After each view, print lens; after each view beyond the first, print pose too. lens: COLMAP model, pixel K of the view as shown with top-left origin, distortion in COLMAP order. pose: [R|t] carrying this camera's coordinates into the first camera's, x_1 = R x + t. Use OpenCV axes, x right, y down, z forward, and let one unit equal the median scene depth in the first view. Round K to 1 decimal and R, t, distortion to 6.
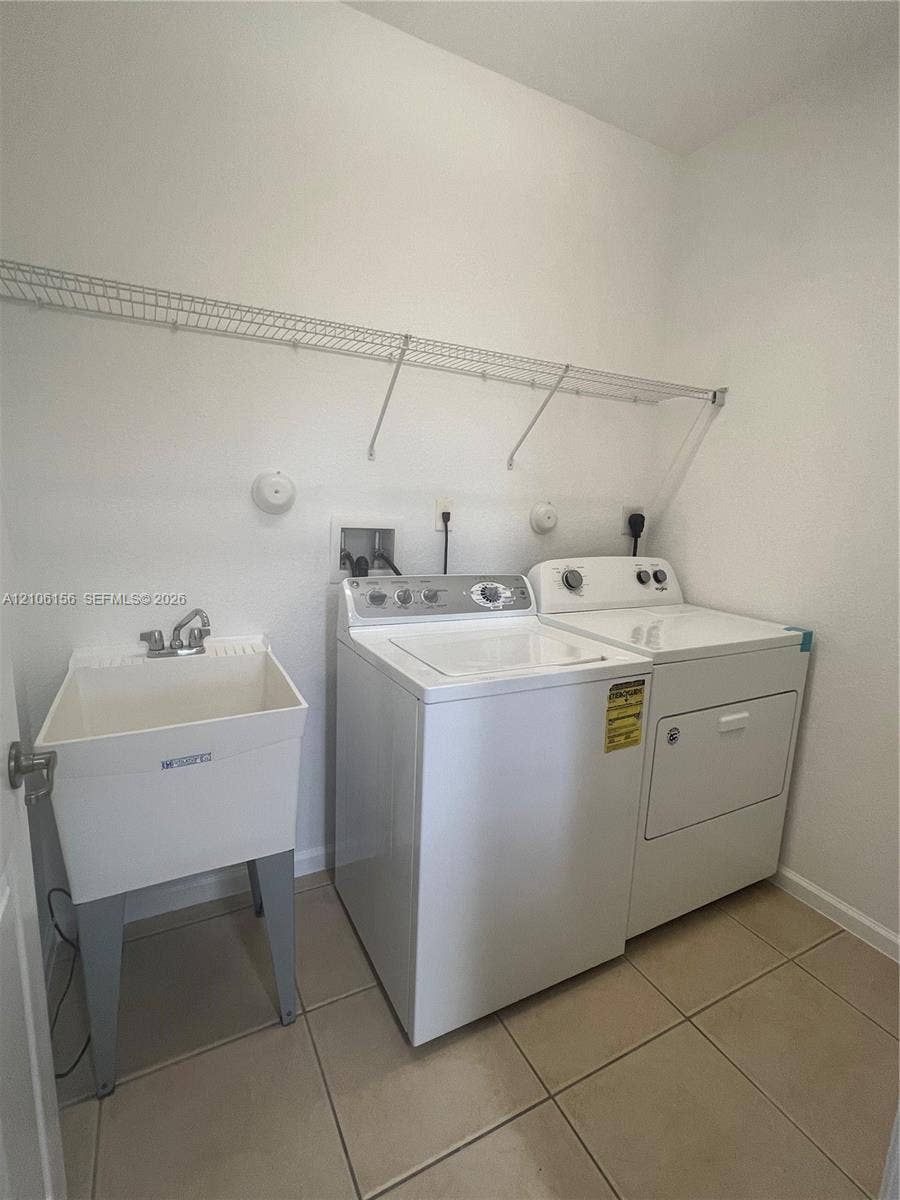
lens RADIAL K [[561.5, 0, 449.7], [0, 561.5, 599.5], [0, 0, 1]] dist [0.001396, 0.000039]
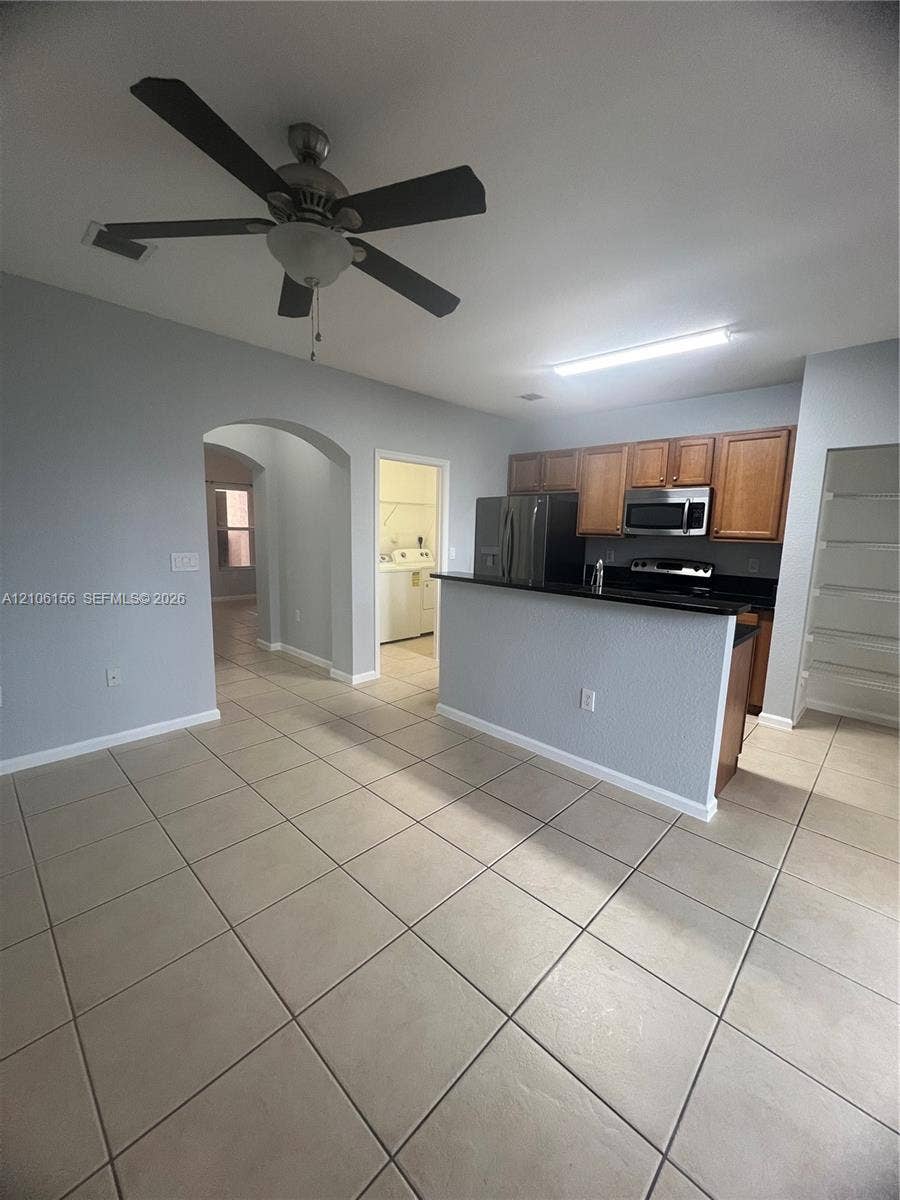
lens RADIAL K [[479.3, 0, 457.5], [0, 479.3, 598.9], [0, 0, 1]] dist [-0.001511, 0.000879]
pose [[0.945611, -0.057651, 0.320150, -0.496496], [0.063678, 0.997935, -0.008379, 0.316369], [-0.319005, 0.028309, 0.947330, -2.202572]]
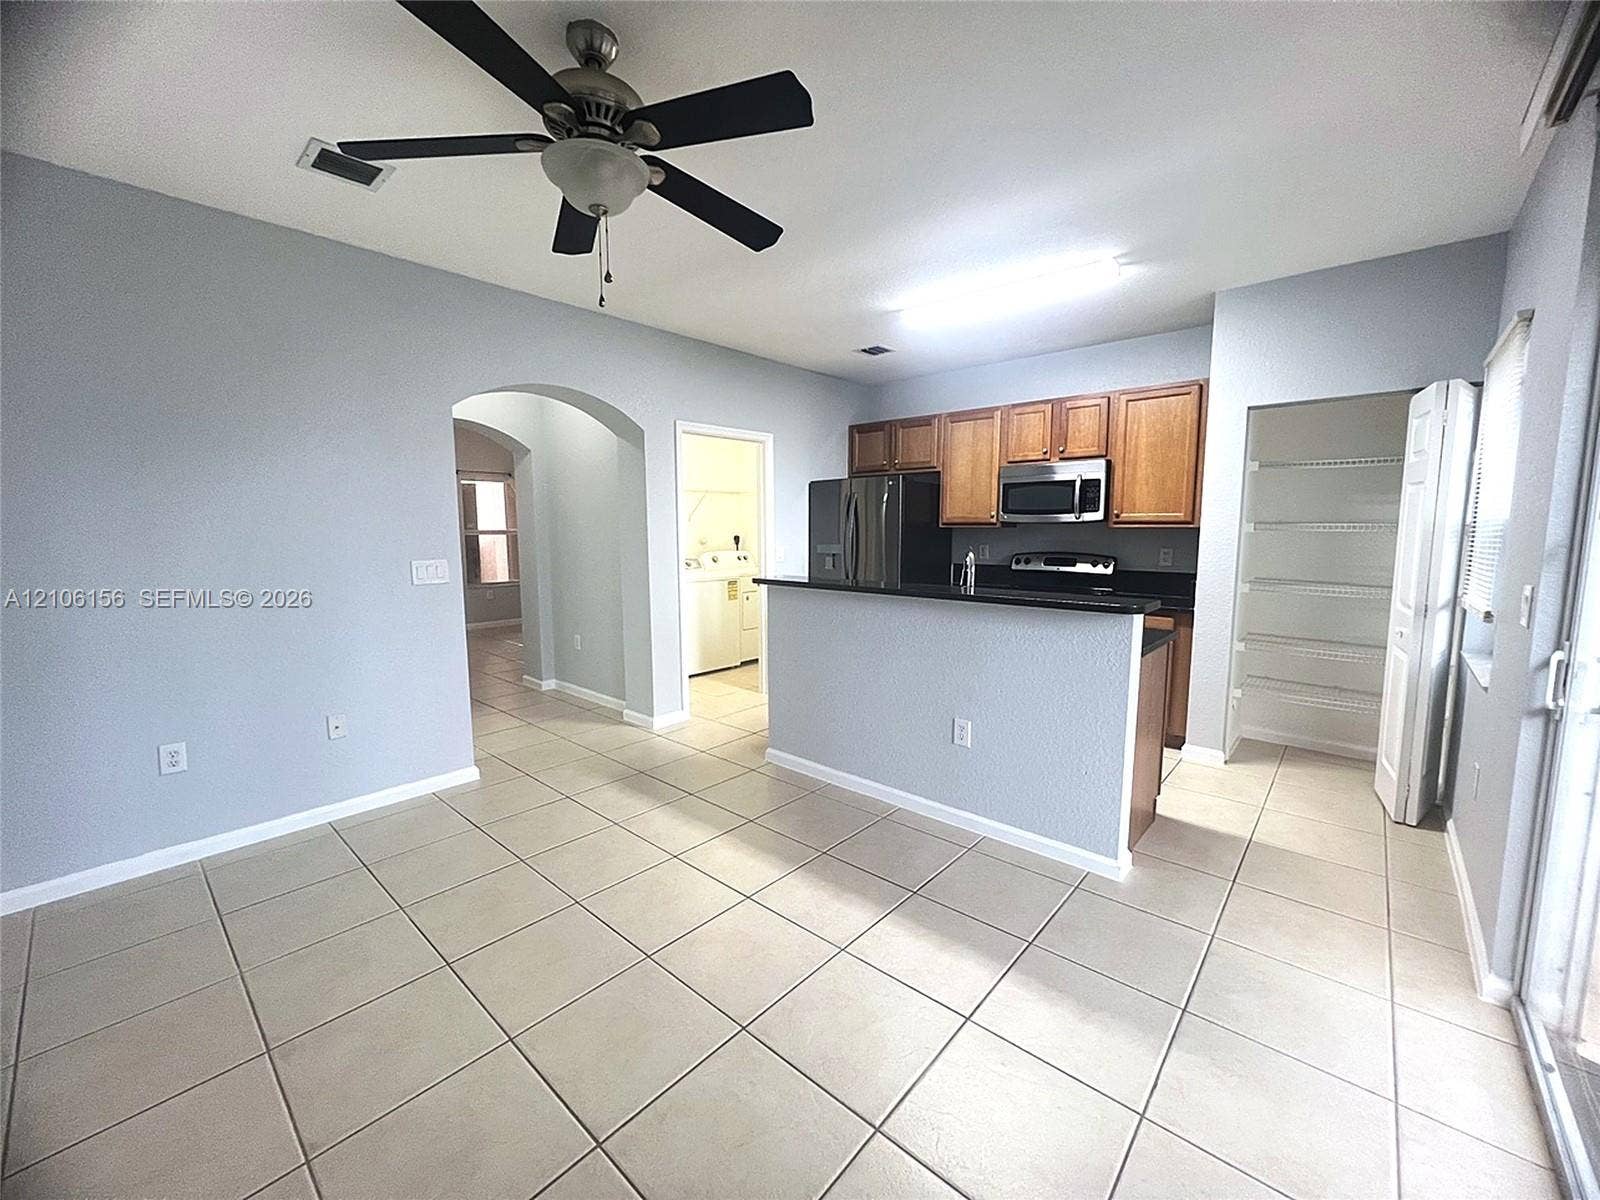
lens RADIAL K [[639.1, 0, 804.2], [0, 639.1, 599.5], [0, 0, 1]] dist [-0.001511, 0.000879]
pose [[0.933893, -0.076524, 0.349268, -0.523670], [0.096157, 0.994594, -0.039196, 0.348344], [-0.344381, 0.070189, 0.936203, -2.246868]]
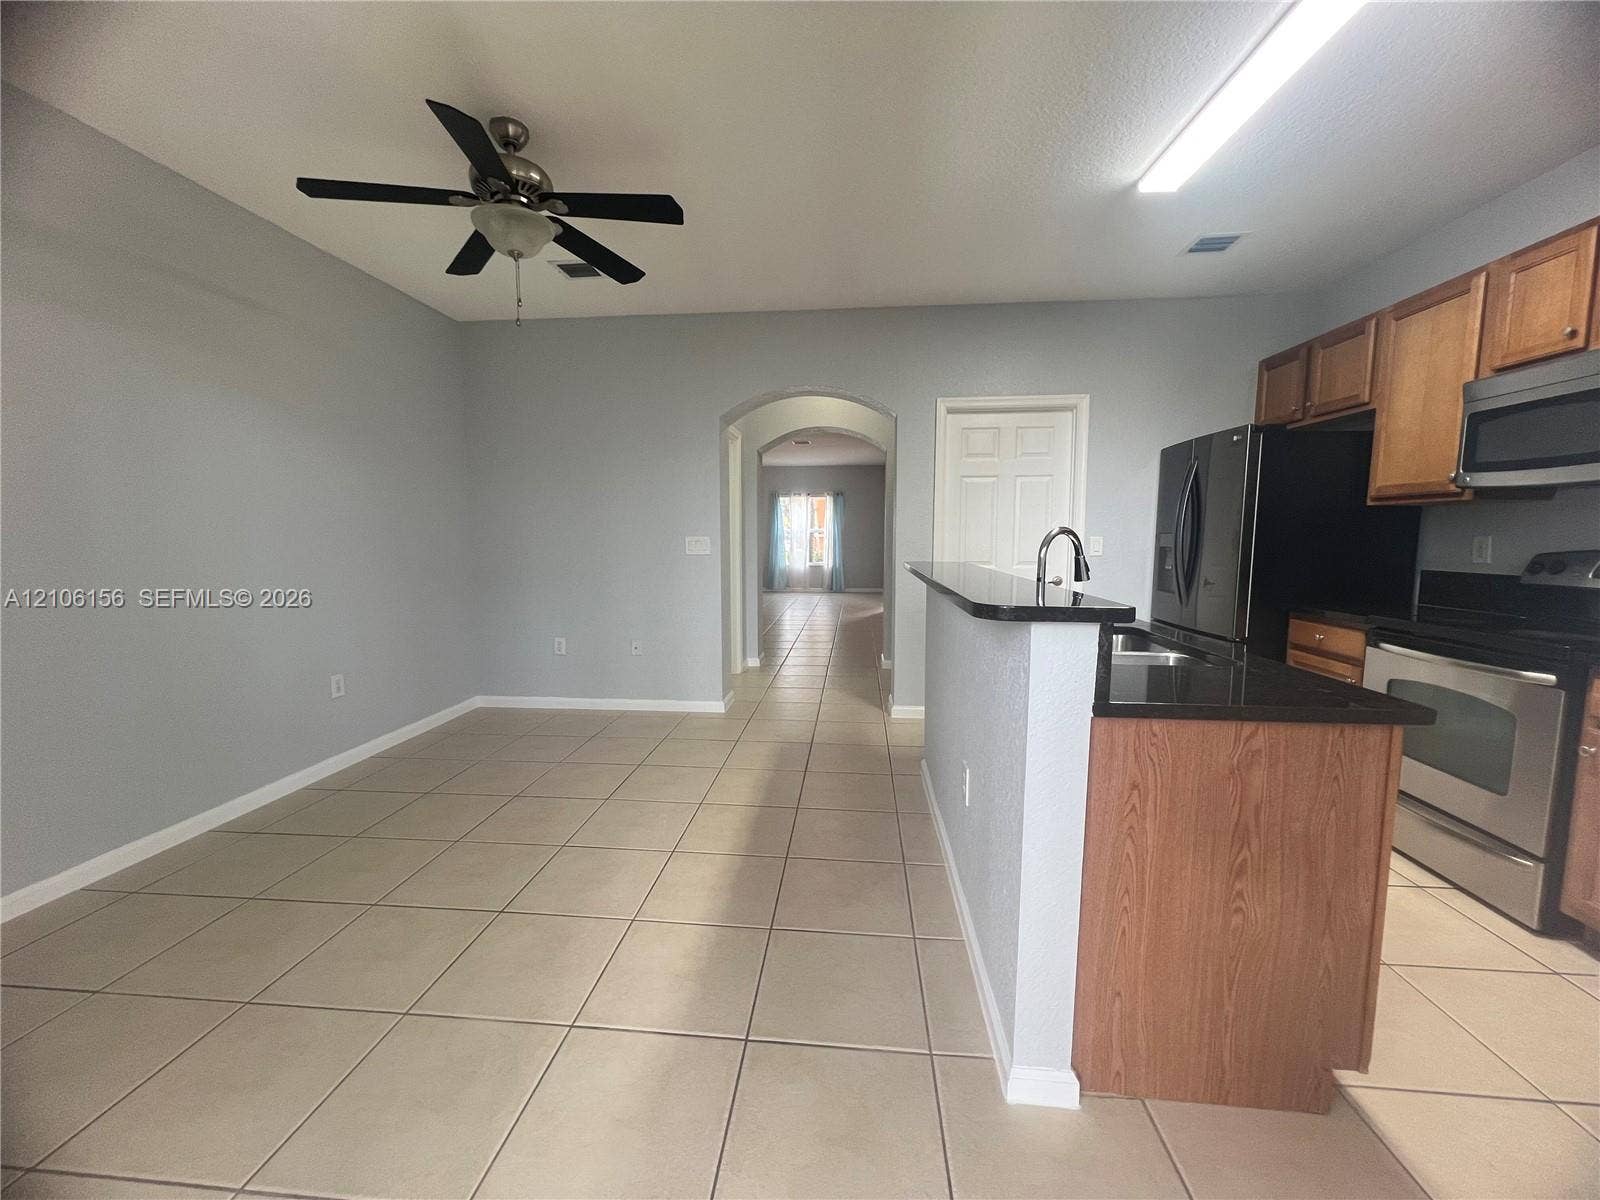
lens RADIAL K [[639.1, 0, 802.8], [0, 639.1, 602.4], [0, 0, 1]] dist [-0.001511, 0.000879]
pose [[0.836834, 0.022933, -0.546976, 0.713958], [-0.066977, 0.995906, -0.060714, 0.423700], [0.543344, 0.087442, 0.834944, -1.985481]]
